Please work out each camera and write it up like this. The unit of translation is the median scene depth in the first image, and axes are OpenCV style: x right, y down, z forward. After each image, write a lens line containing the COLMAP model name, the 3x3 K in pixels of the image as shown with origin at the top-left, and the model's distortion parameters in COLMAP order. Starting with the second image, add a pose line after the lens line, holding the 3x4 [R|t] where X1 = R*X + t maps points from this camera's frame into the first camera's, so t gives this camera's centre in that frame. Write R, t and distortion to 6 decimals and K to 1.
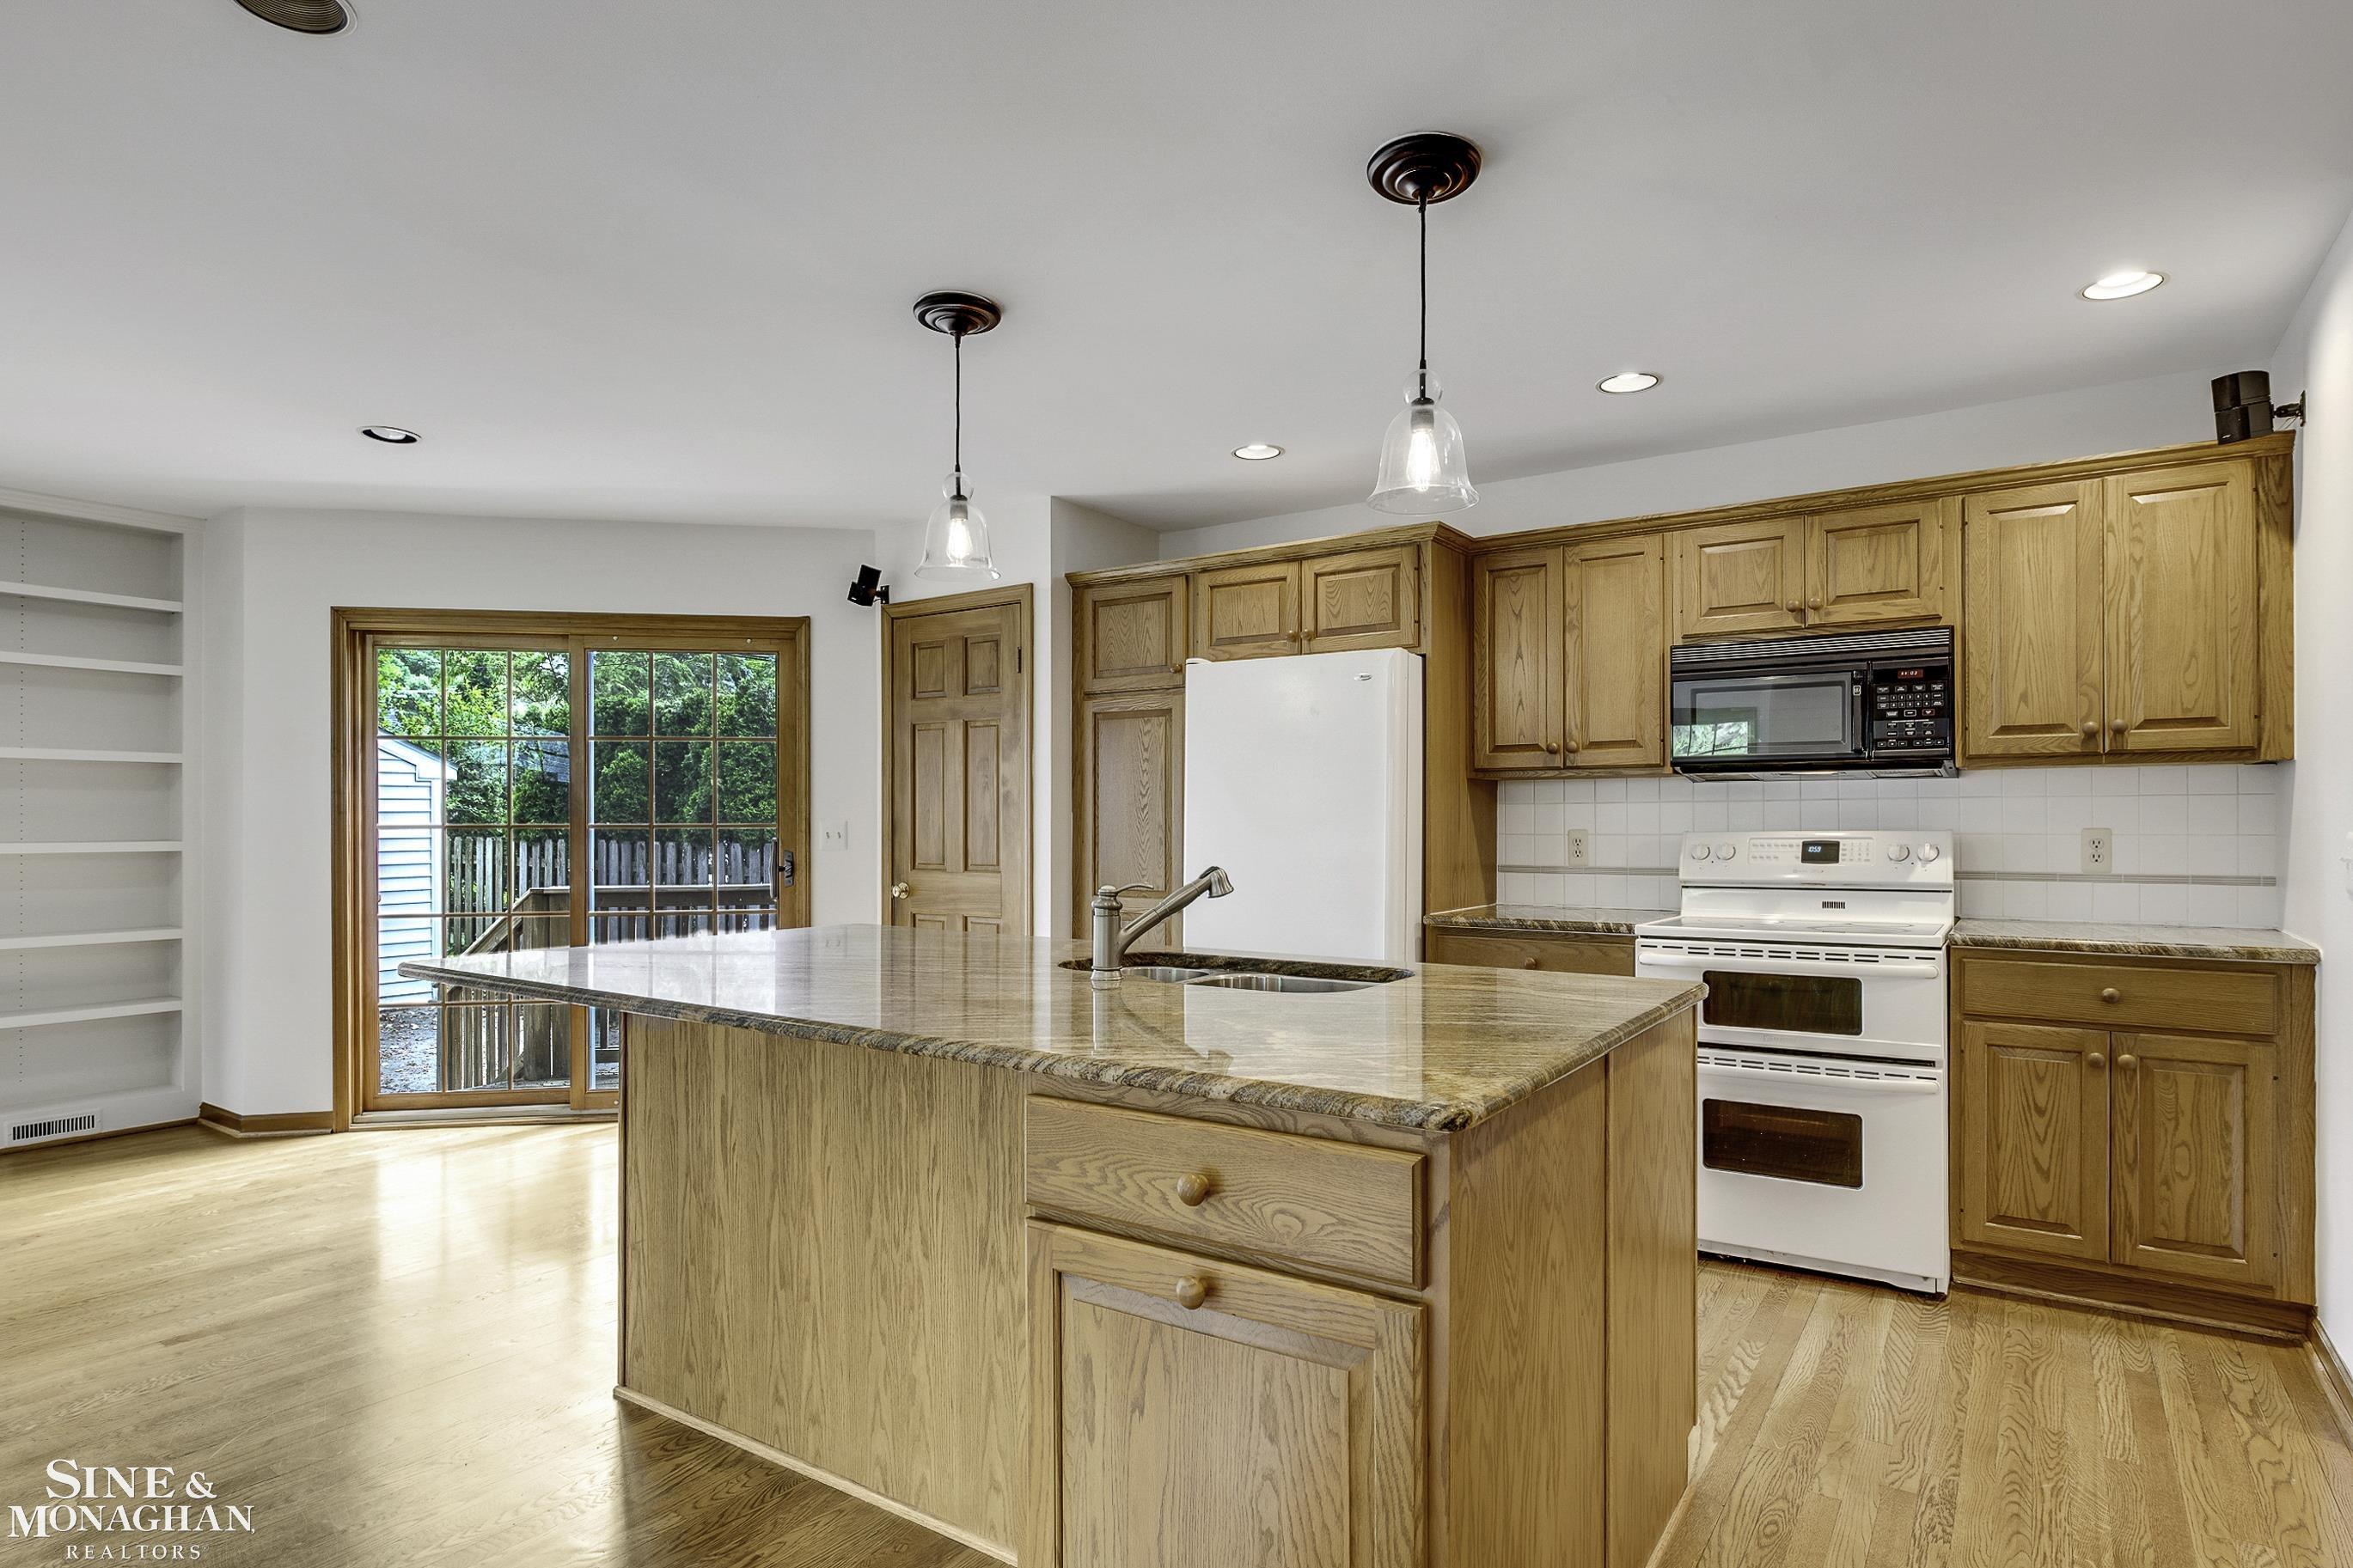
lens RADIAL K [[1279.0, 0, 1172.7], [0, 1279.0, 817.0], [0, 0, 1]] dist [-0.004210, -0.001481]
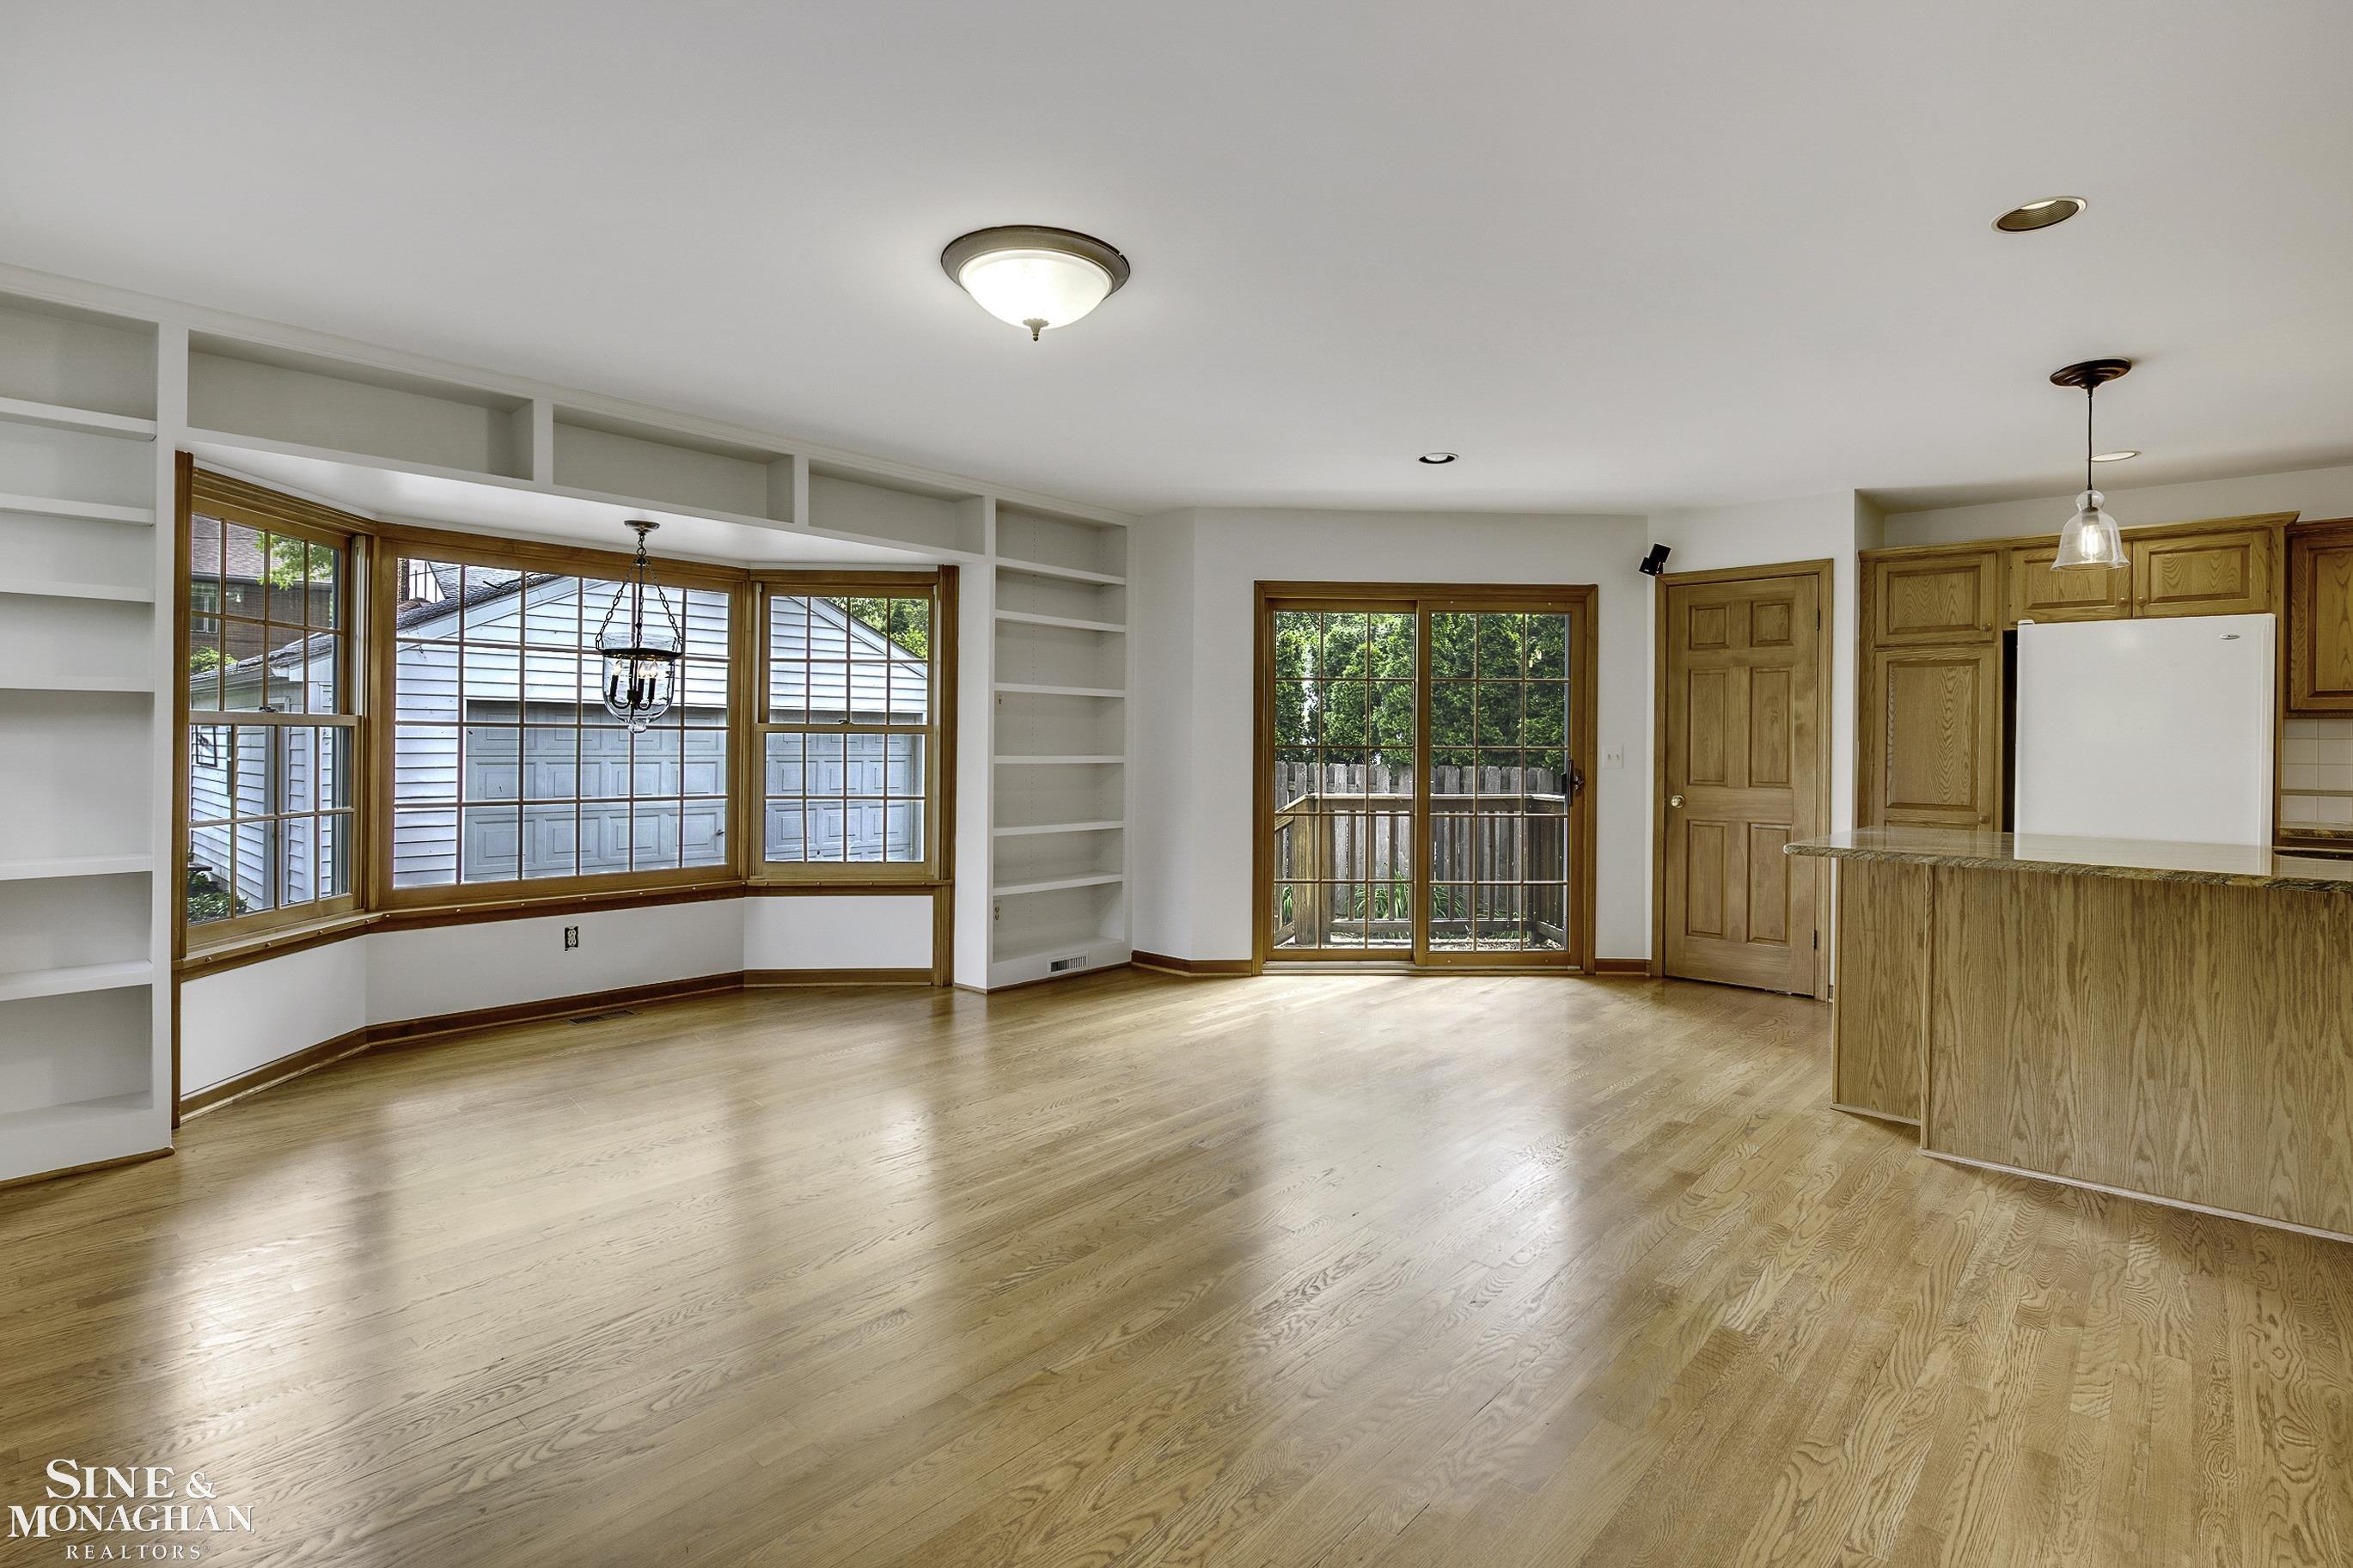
lens RADIAL K [[1124.3, 0, 1223.6], [0, 1124.3, 745.1], [0, 0, 1]] dist [-0.014037, 0.000249]
pose [[0.991361, 0.010396, -0.130748, -0.555570], [-0.009882, 0.999941, 0.004582, 0.001518], [0.130788, -0.003250, 0.991405, -0.169980]]
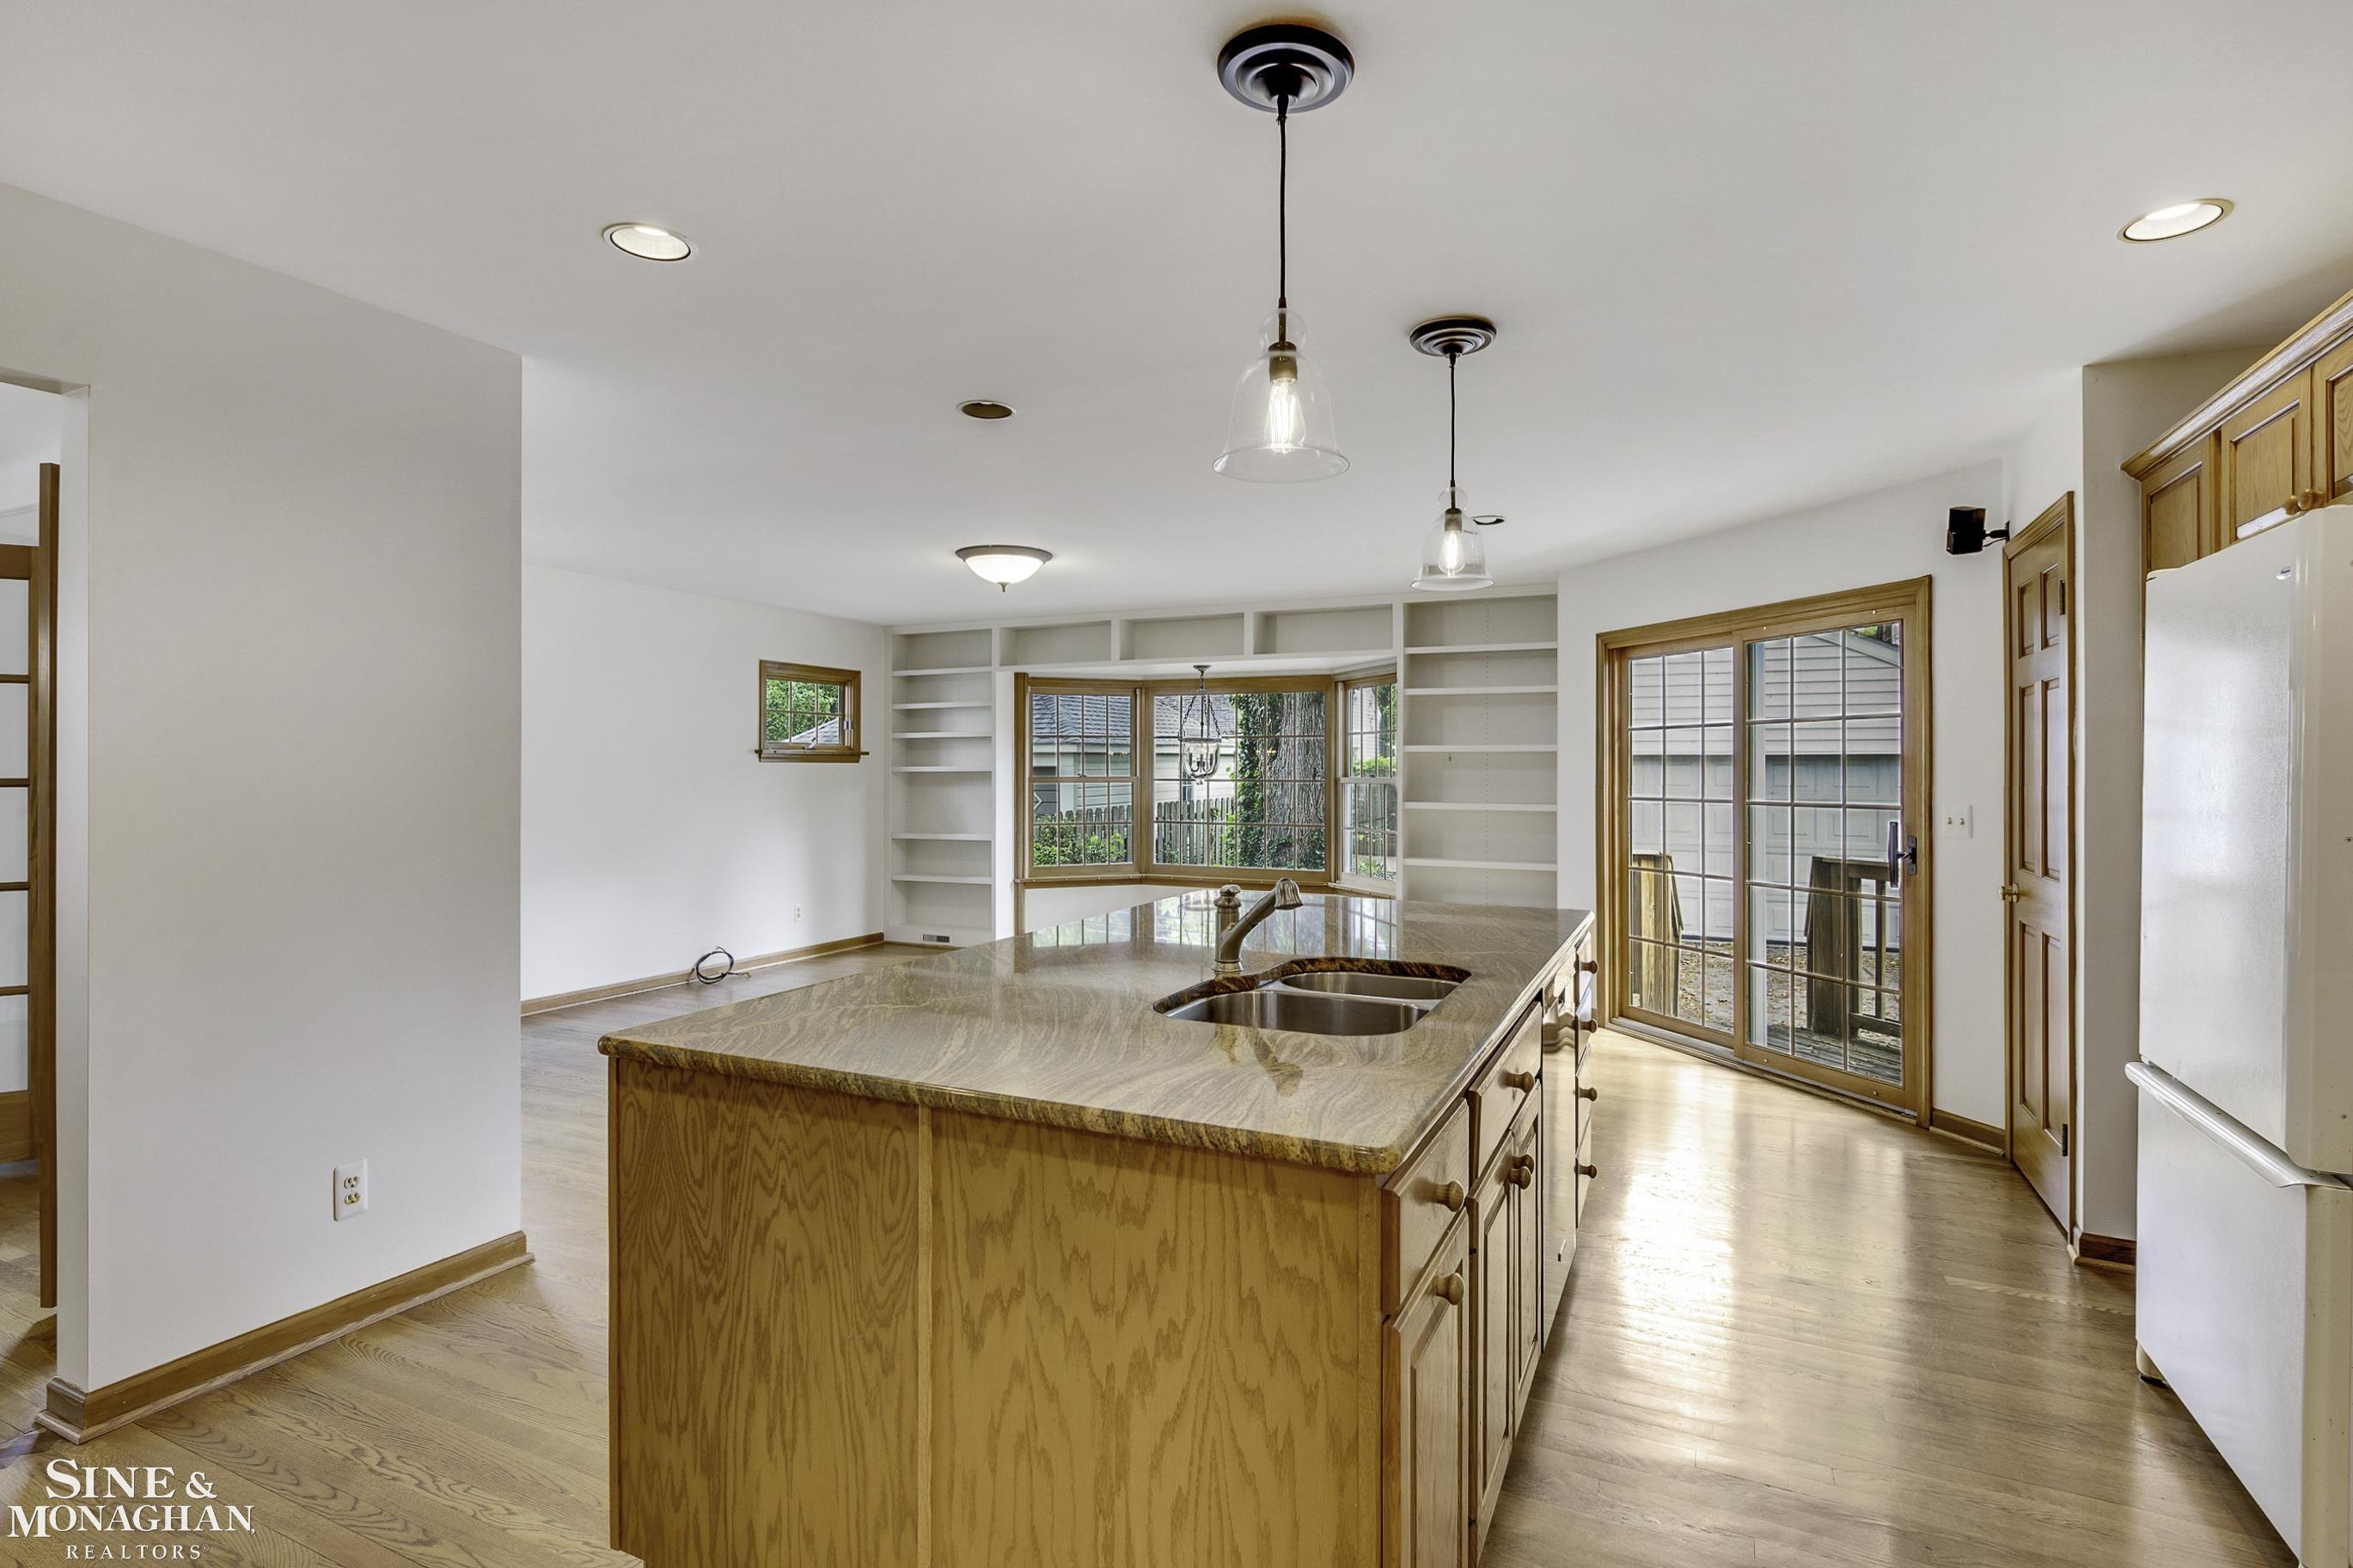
lens RADIAL K [[1111.6, 0, 1175.0], [0, 1111.6, 760.2], [0, 0, 1]] dist [-0.000472, 0.000009]
pose [[0.156814, -0.007600, -0.987599, 0.437469], [-0.001072, 0.999968, -0.007866, -0.023044], [0.987627, 0.002293, 0.156801, 0.394703]]
